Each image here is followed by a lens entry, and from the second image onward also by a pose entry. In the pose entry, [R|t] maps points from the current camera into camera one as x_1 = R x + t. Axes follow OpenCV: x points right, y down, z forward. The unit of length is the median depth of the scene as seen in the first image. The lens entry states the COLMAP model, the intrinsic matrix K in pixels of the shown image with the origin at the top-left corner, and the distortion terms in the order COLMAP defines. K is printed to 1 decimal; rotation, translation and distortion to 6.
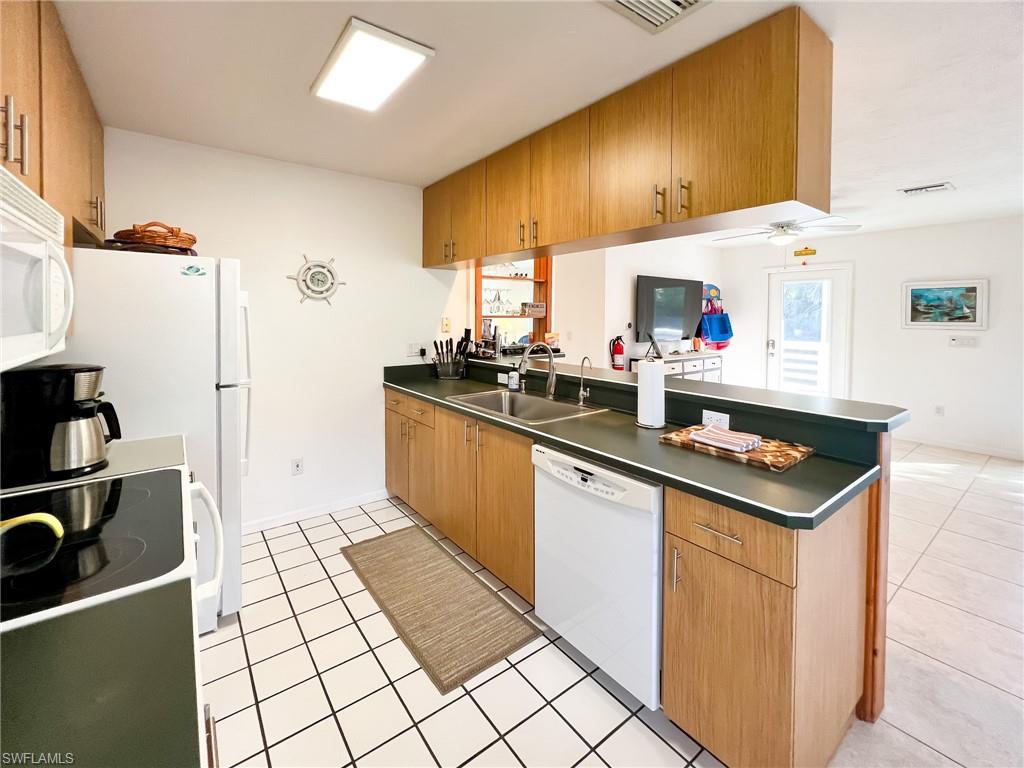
lens RADIAL K [[428.7, 0, 505.4], [0, 428.7, 320.3], [0, 0, 1]] dist [-0.004094, -0.000012]
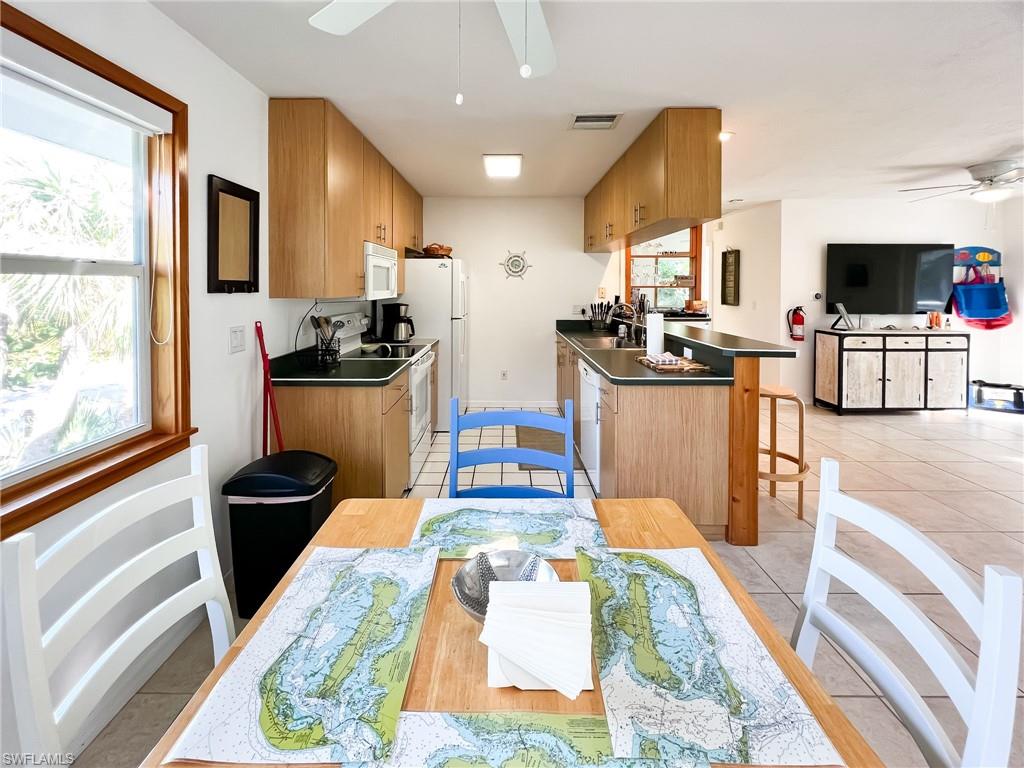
lens RADIAL K [[428.7, 0, 504.2], [0, 428.7, 284.4], [0, 0, 1]] dist [-0.004094, -0.000012]
pose [[0.786395, -0.005998, -0.617695, 0.575310], [-0.007115, 0.999799, -0.018767, 0.014541], [0.617683, 0.019153, 0.786194, -0.359686]]
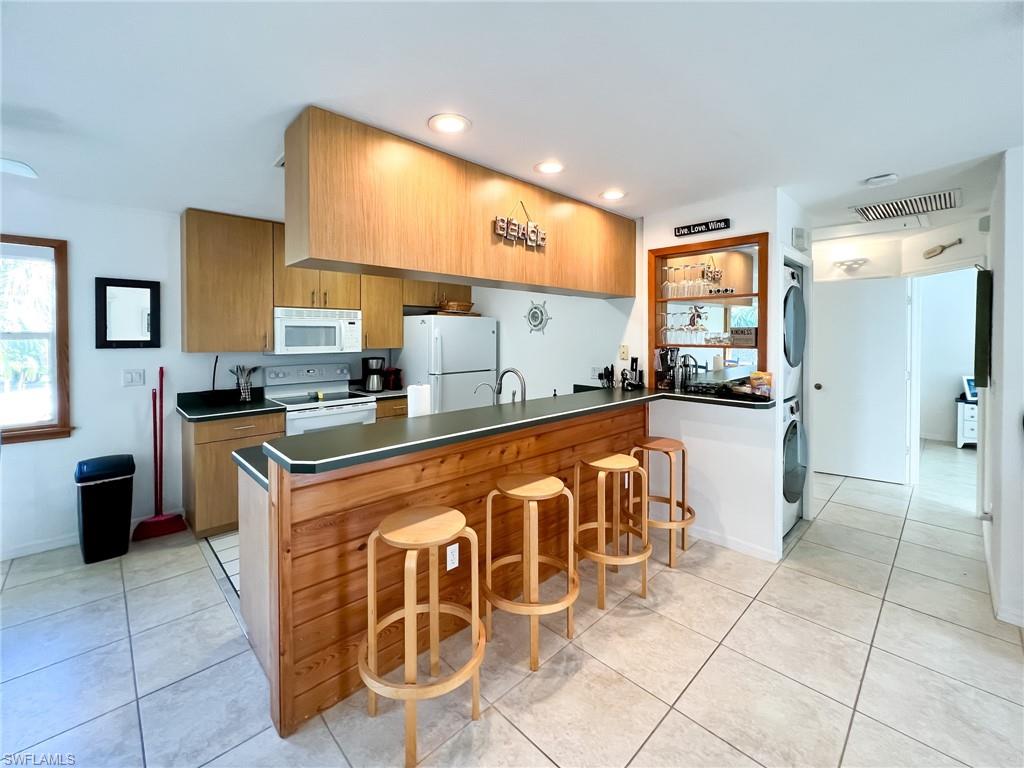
lens RADIAL K [[428.7, 0, 509.5], [0, 428.7, 338.7], [0, 0, 1]] dist [-0.004094, -0.000012]
pose [[0.124130, 0.004778, -0.992254, 1.004272], [-0.015687, 0.999873, 0.002852, -0.024504], [0.992142, 0.015212, 0.124190, 0.732641]]
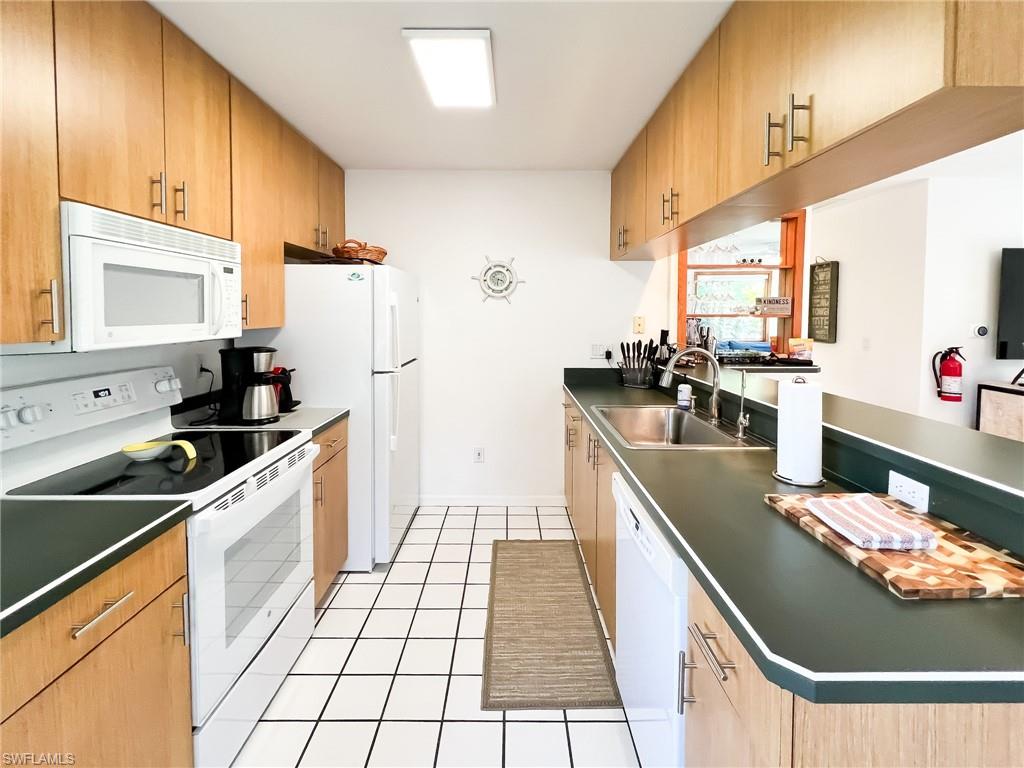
lens RADIAL K [[477.1, 0, 529.6], [0, 477.1, 331.6], [0, 0, 1]] dist [0.016215, -0.000912]
pose [[0.806171, 0.021490, -0.591292, 0.308078], [-0.008184, 0.999650, 0.025173, 0.002201], [0.591626, -0.015454, 0.806065, 0.114931]]
